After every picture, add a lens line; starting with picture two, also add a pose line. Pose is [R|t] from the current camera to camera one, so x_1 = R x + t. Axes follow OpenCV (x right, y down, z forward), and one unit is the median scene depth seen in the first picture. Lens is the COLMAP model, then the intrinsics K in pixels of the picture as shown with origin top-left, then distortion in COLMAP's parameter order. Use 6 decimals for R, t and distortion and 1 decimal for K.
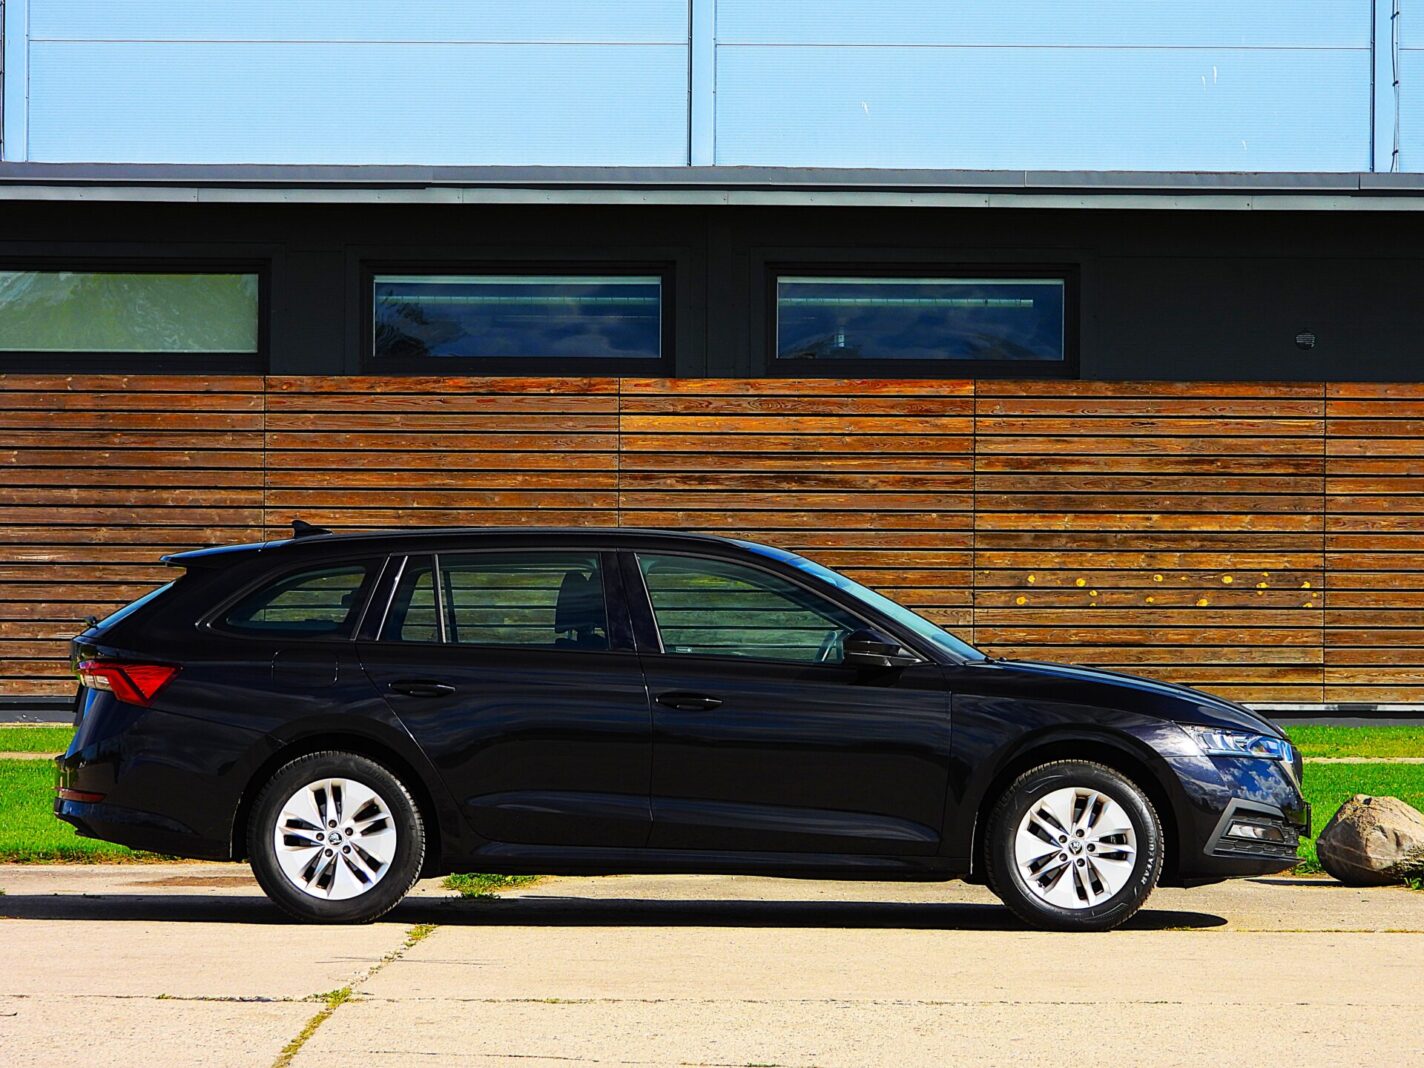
lens RADIAL K [[6576.3, 0, 712.0], [0, 6576.3, 534.0], [0, 0, 1]] dist [-0.007569, 1.129868]
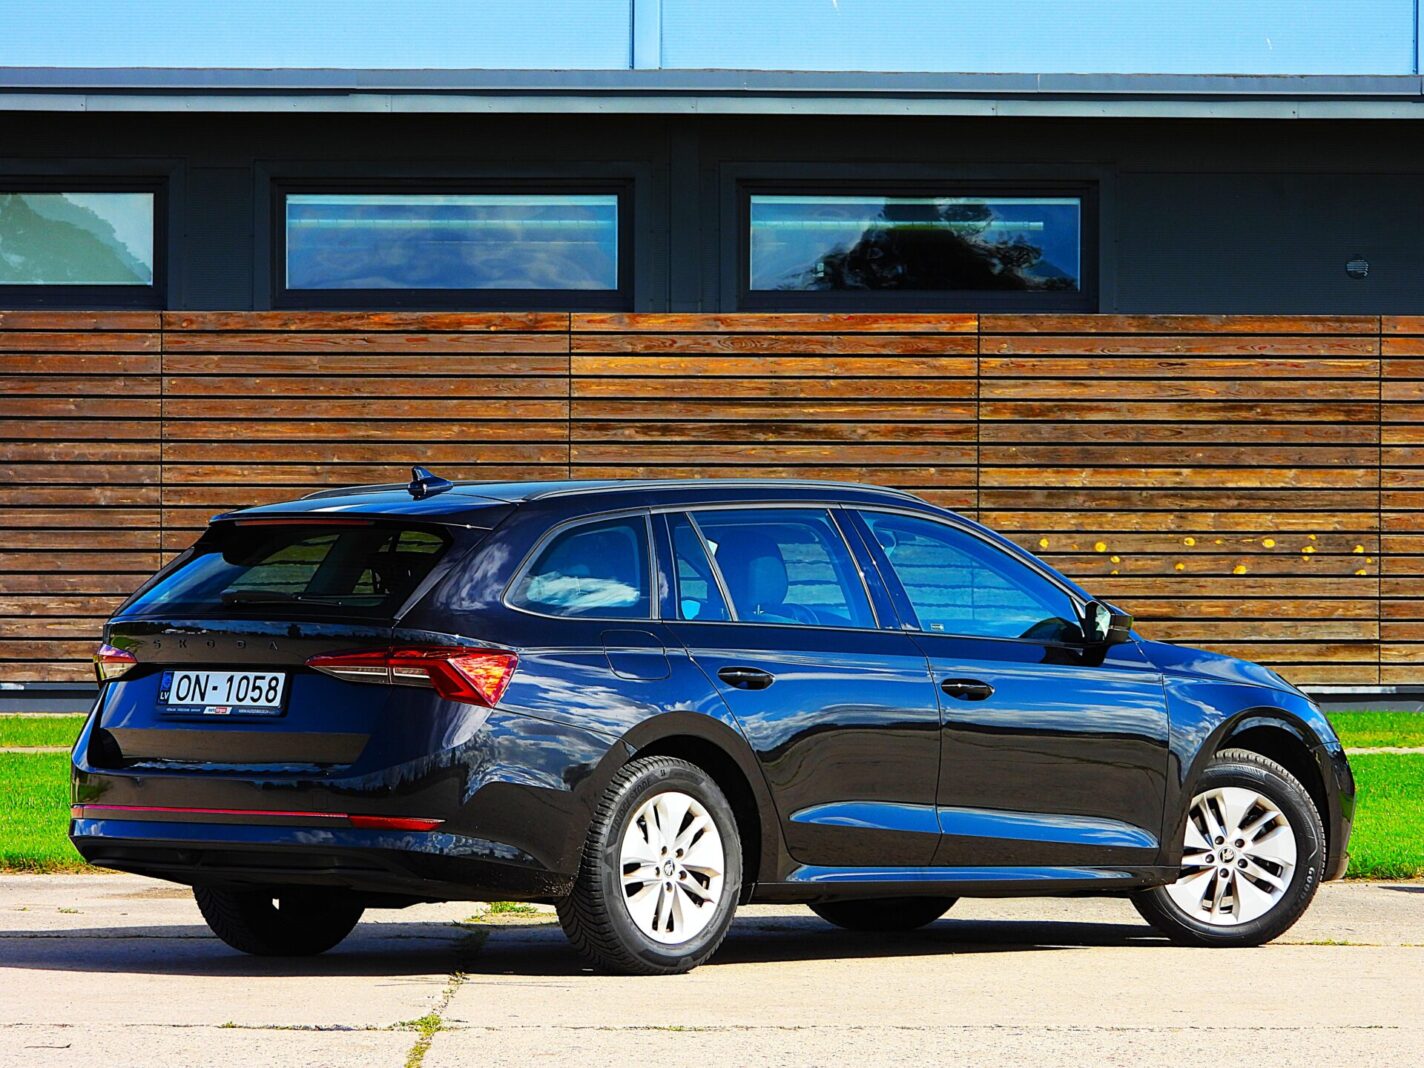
lens RADIAL K [[7578.6, 0, 712.0], [0, 7578.6, 534.0], [0, 0, 1]] dist [-0.049195, 1.890544]
pose [[0.999800, -0.002691, 0.019809, -0.015230], [0.002582, 0.999982, 0.005493, 0.000010], [-0.019824, -0.005441, 0.999789, -0.001206]]
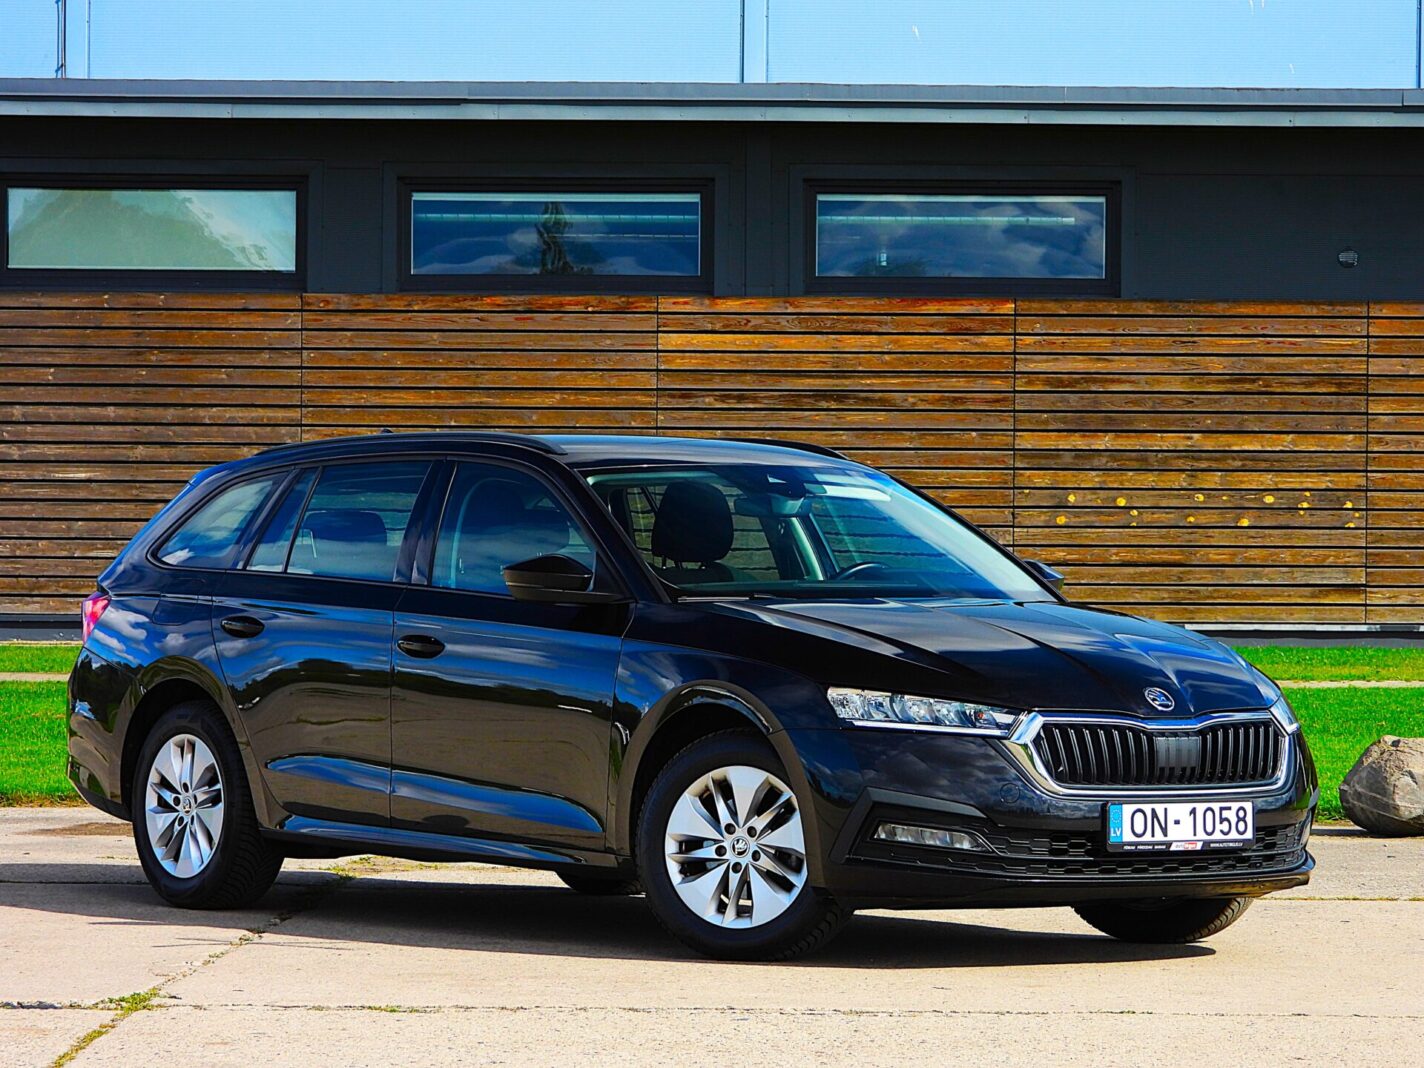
lens RADIAL K [[5961.3, 0, 712.0], [0, 5961.3, 534.0], [0, 0, 1]] dist [-0.006134, 1.321823]
pose [[0.999806, 0.001525, -0.019613, 0.011900], [-0.001269, 0.999914, 0.013056, 0.000536], [0.019631, -0.013029, 0.999722, 0.097266]]
